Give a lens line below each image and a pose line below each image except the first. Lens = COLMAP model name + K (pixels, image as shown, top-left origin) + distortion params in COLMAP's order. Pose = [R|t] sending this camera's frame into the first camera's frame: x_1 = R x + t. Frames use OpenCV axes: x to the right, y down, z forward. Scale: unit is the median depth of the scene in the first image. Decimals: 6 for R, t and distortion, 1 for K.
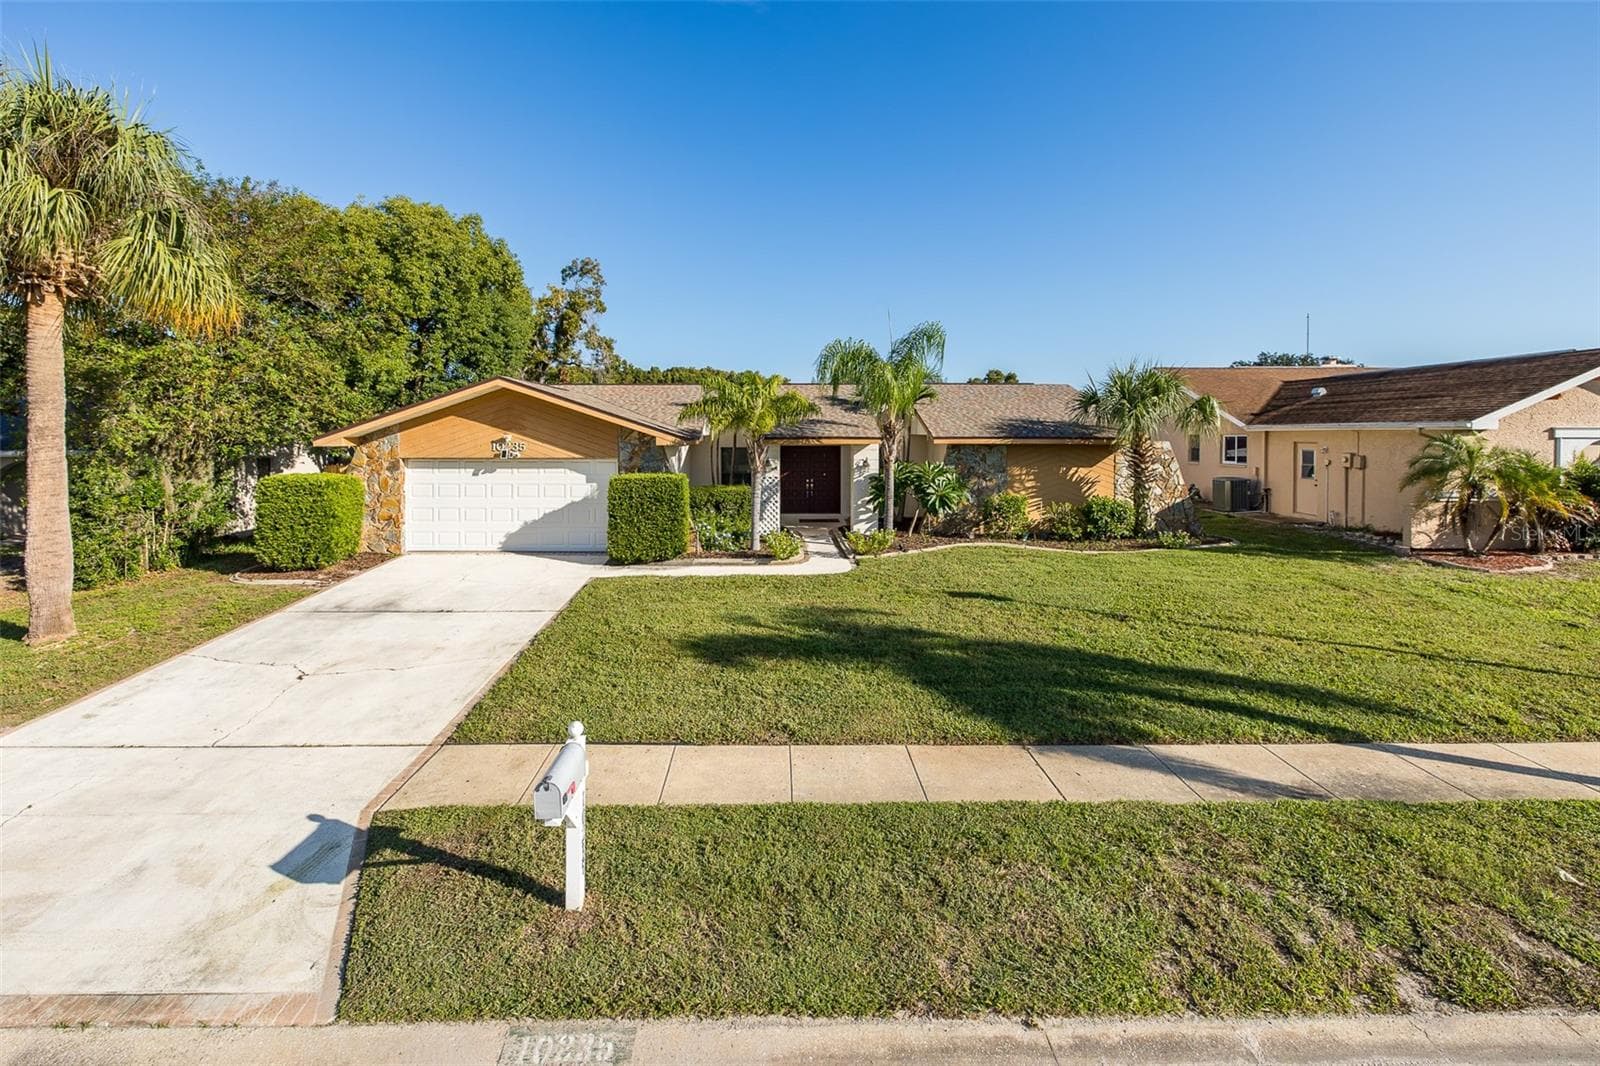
lens RADIAL K [[685.6, 0, 804.2], [0, 685.6, 427.5], [0, 0, 1]] dist [-0.002553, -0.000416]
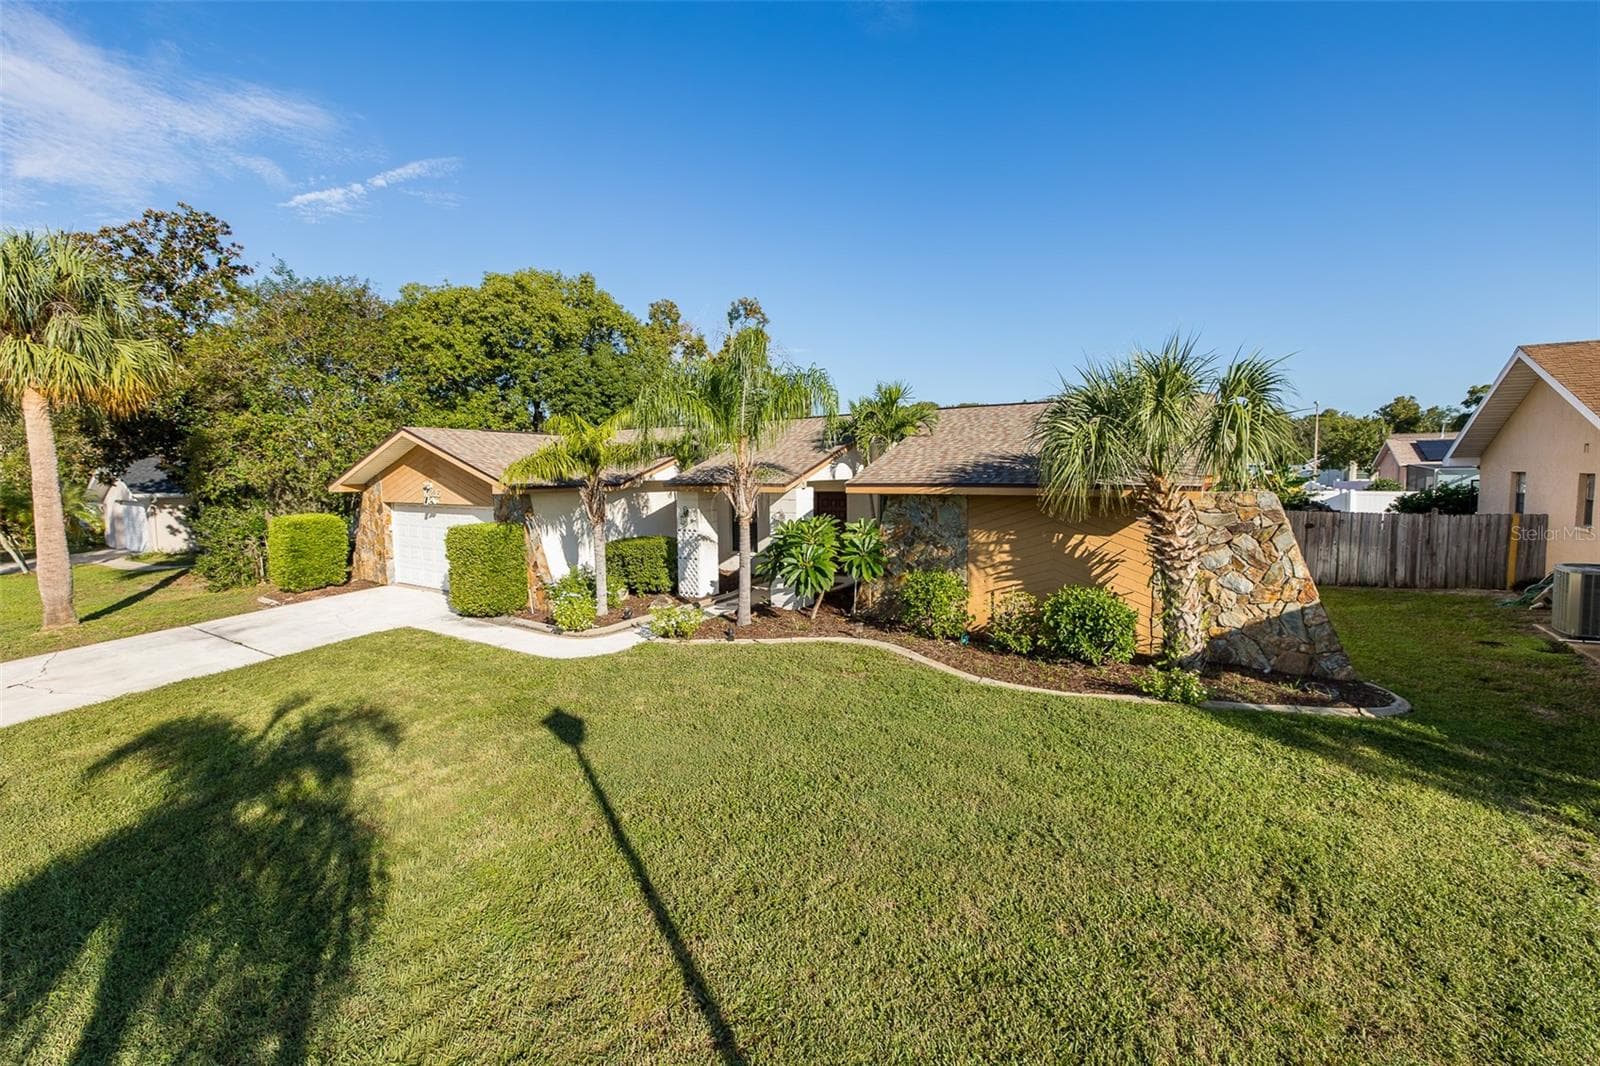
lens RADIAL K [[685.6, 0, 786.0], [0, 685.6, 545.5], [0, 0, 1]] dist [-0.002553, -0.000416]
pose [[0.817457, 0.050289, -0.573791, 0.659269], [0.012105, 0.994461, 0.104403, 0.003923], [0.575863, -0.092291, 0.812320, 0.470284]]
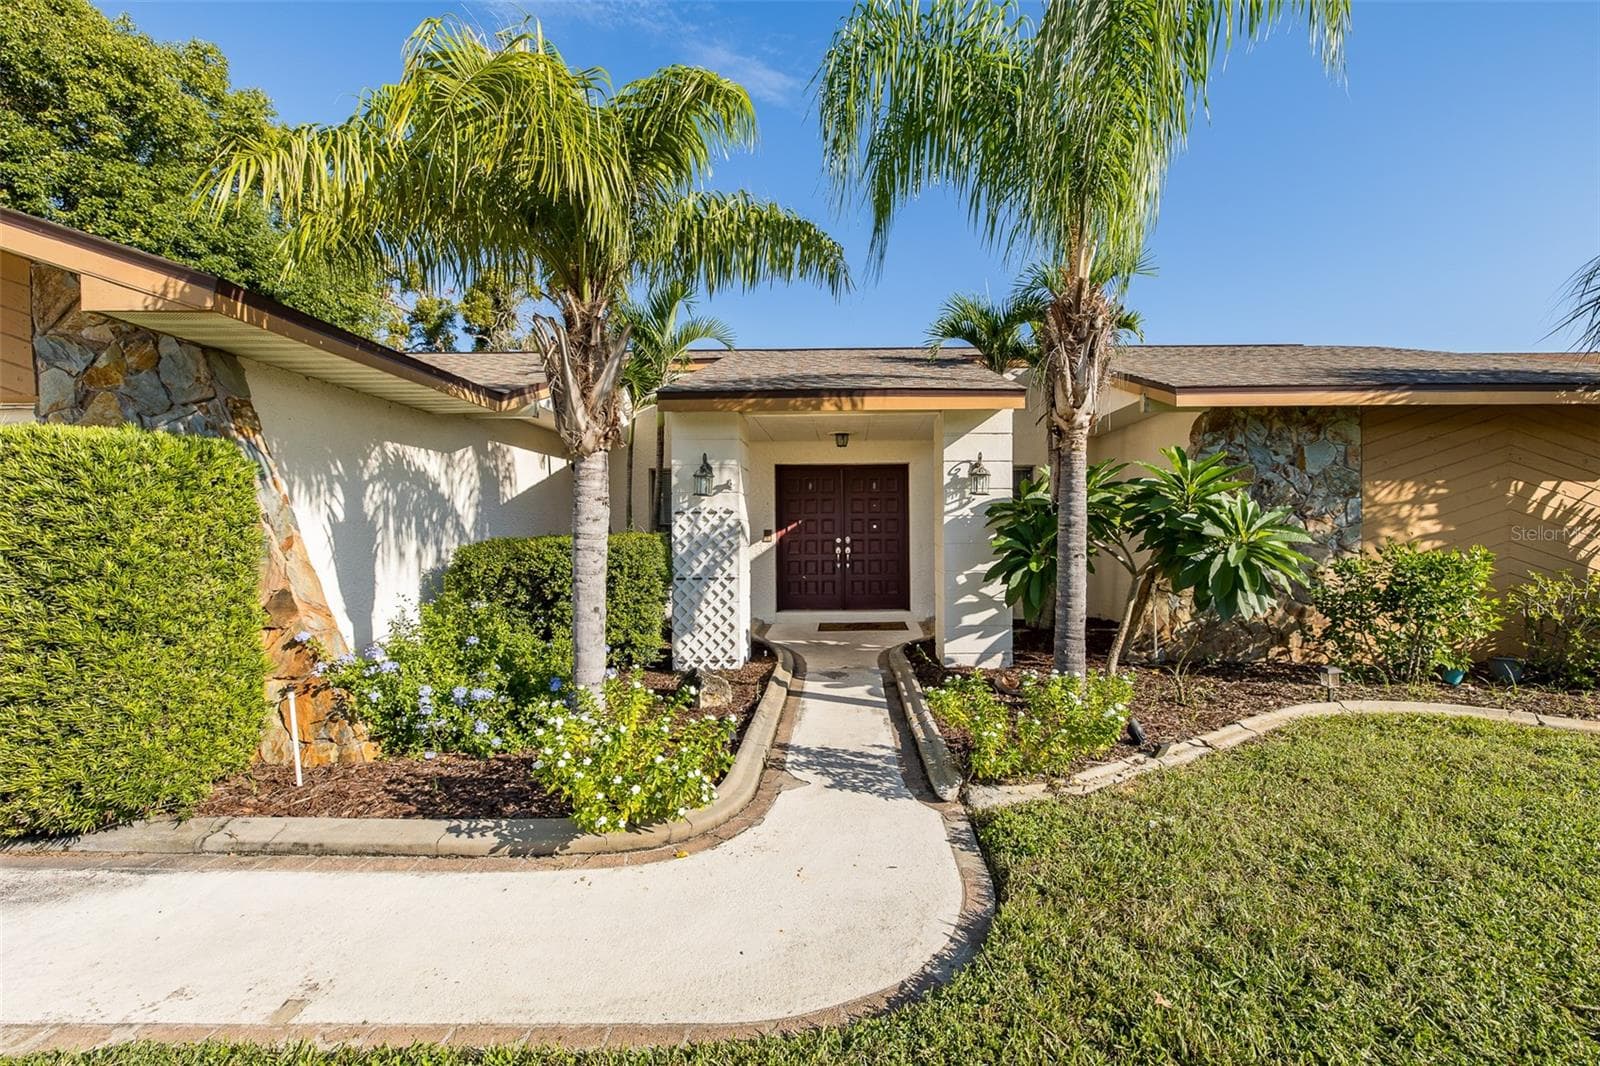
lens RADIAL K [[685.6, 0, 863.9], [0, 685.6, 548.2], [0, 0, 1]] dist [-0.002553, -0.000416]
pose [[0.999868, -0.007535, -0.014412, 0.043240], [0.007912, 0.999623, 0.026278, 0.101844], [0.014209, -0.026389, 0.999551, 0.788108]]
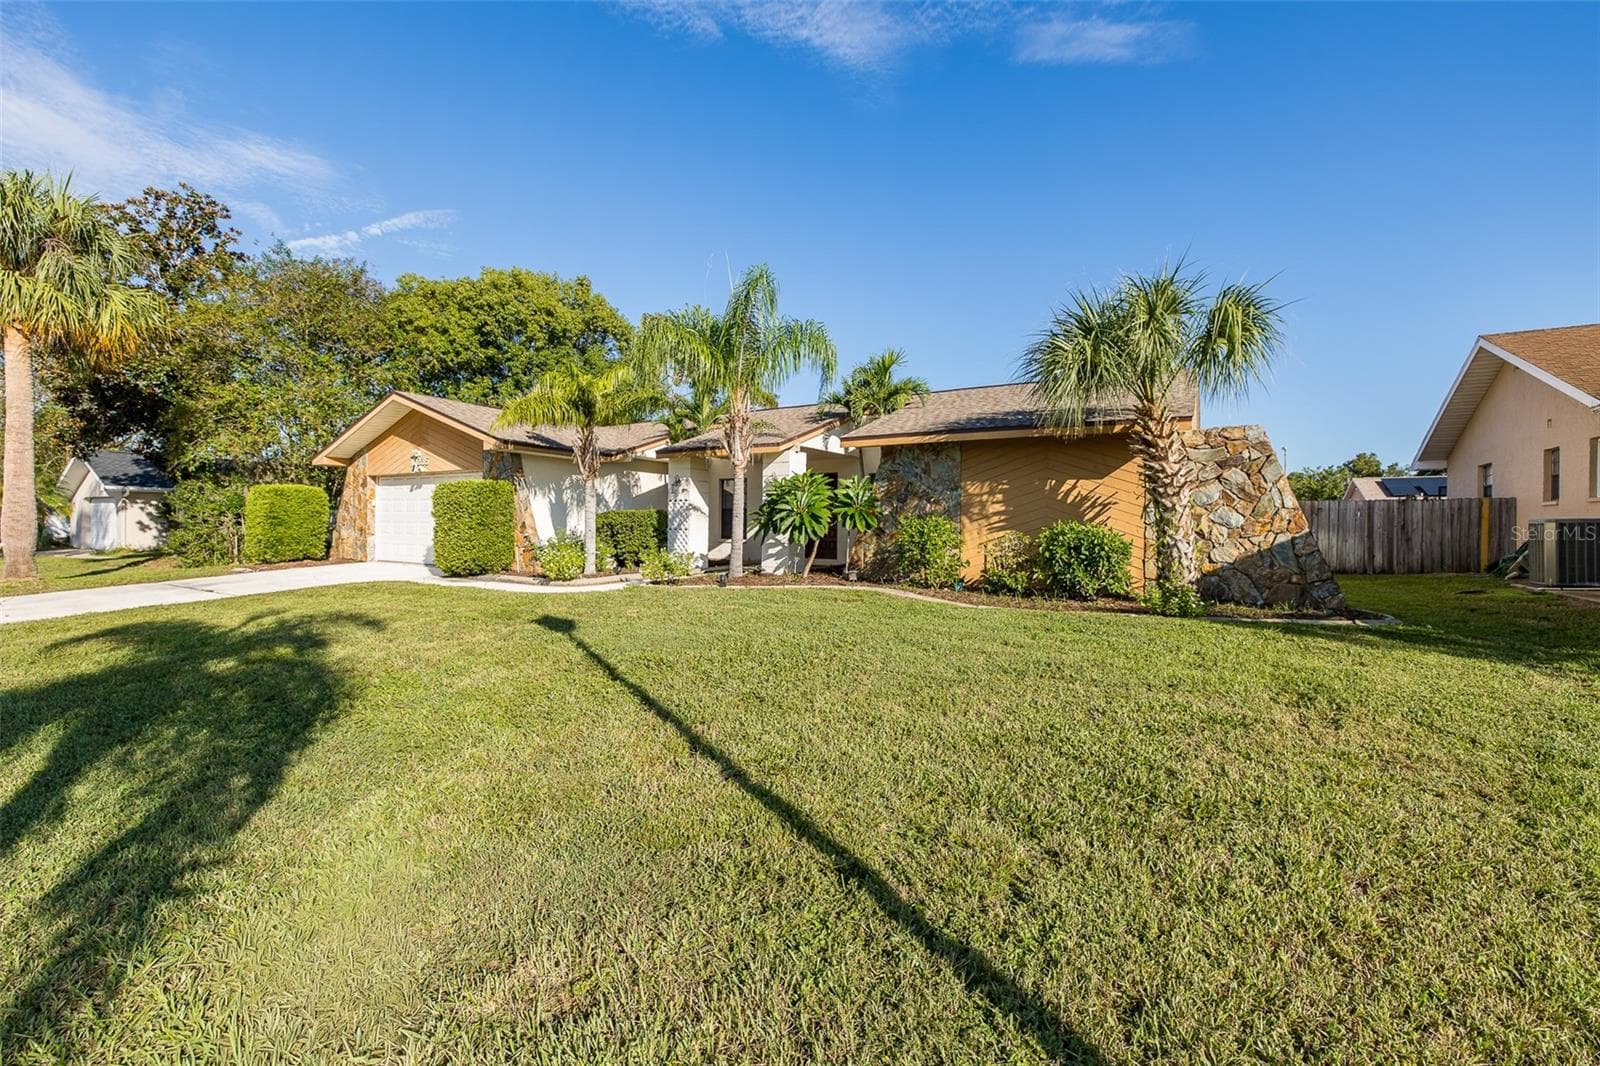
lens RADIAL K [[685.6, 0, 788.0], [0, 685.6, 543.2], [0, 0, 1]] dist [-0.002553, -0.000416]
pose [[0.833522, 0.023499, -0.551987, 0.649607], [-0.008251, 0.999513, 0.030092, 0.121860], [0.552425, -0.020528, 0.833310, 0.458431]]
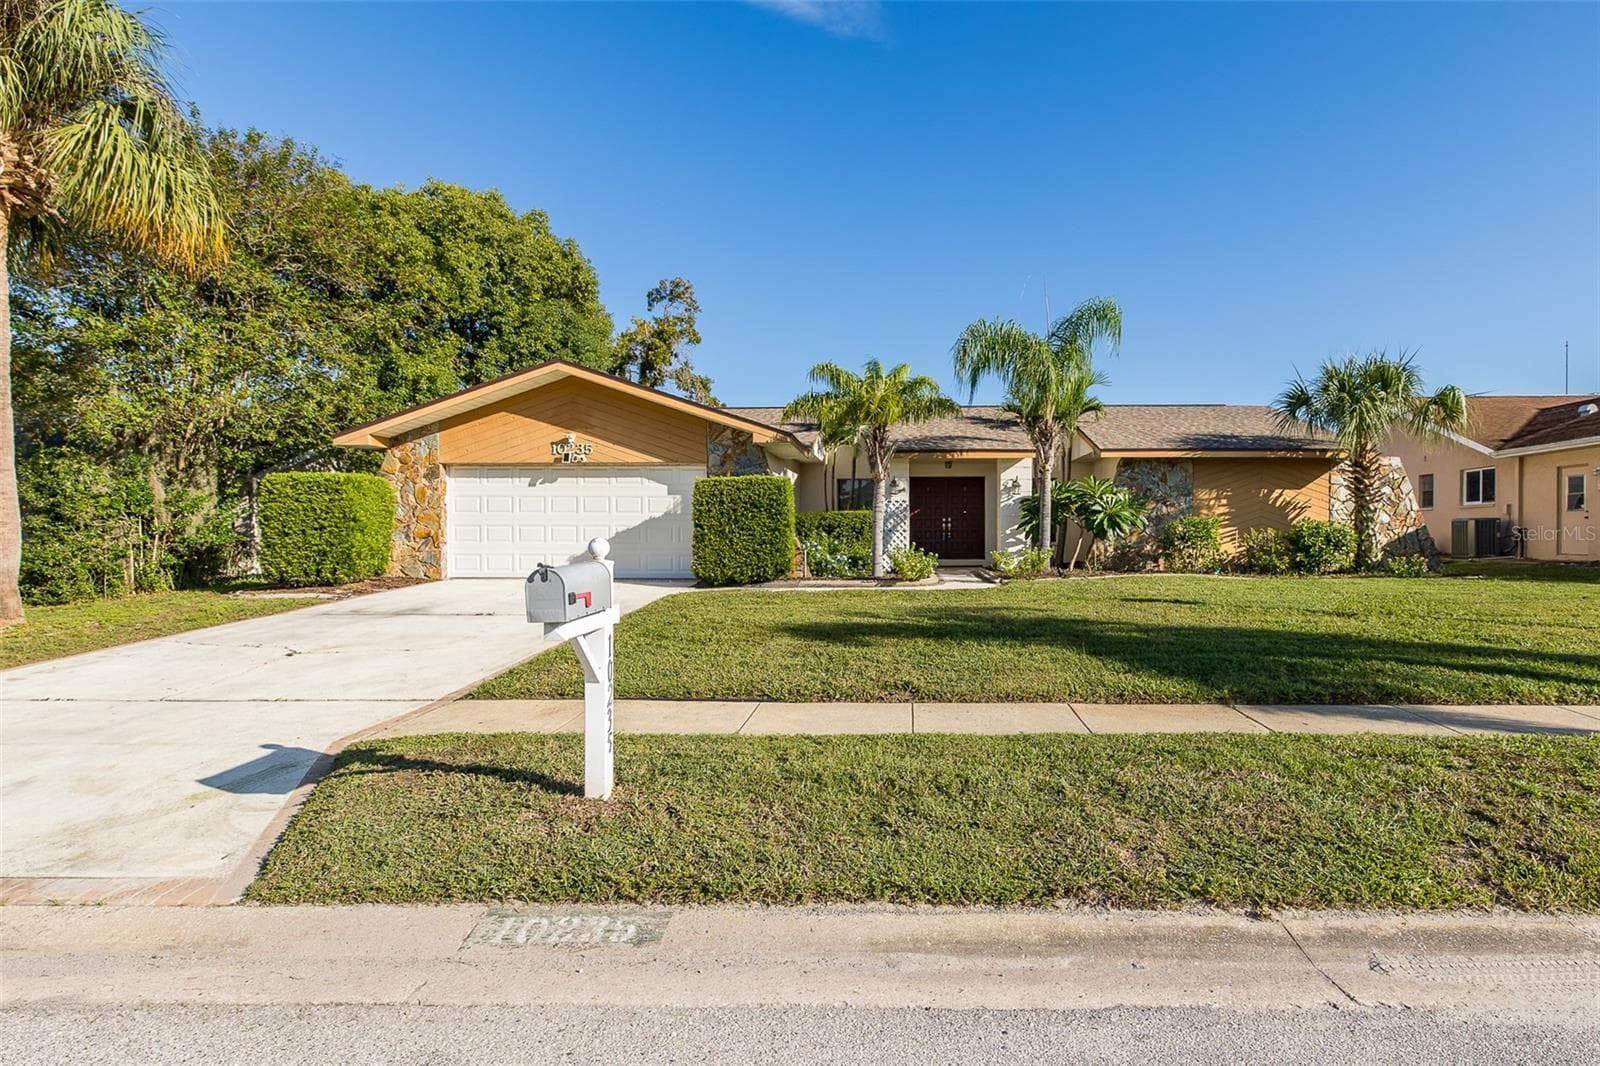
lens RADIAL K [[812.5, 0, 921.3], [0, 812.5, 543.1], [0, 0, 1]] dist [-0.000794, -0.001626]
pose [[0.999613, -0.002908, -0.027677, 0.006682], [0.003234, 0.999926, 0.011725, 0.135538], [0.027640, -0.011810, 0.999548, 0.055525]]
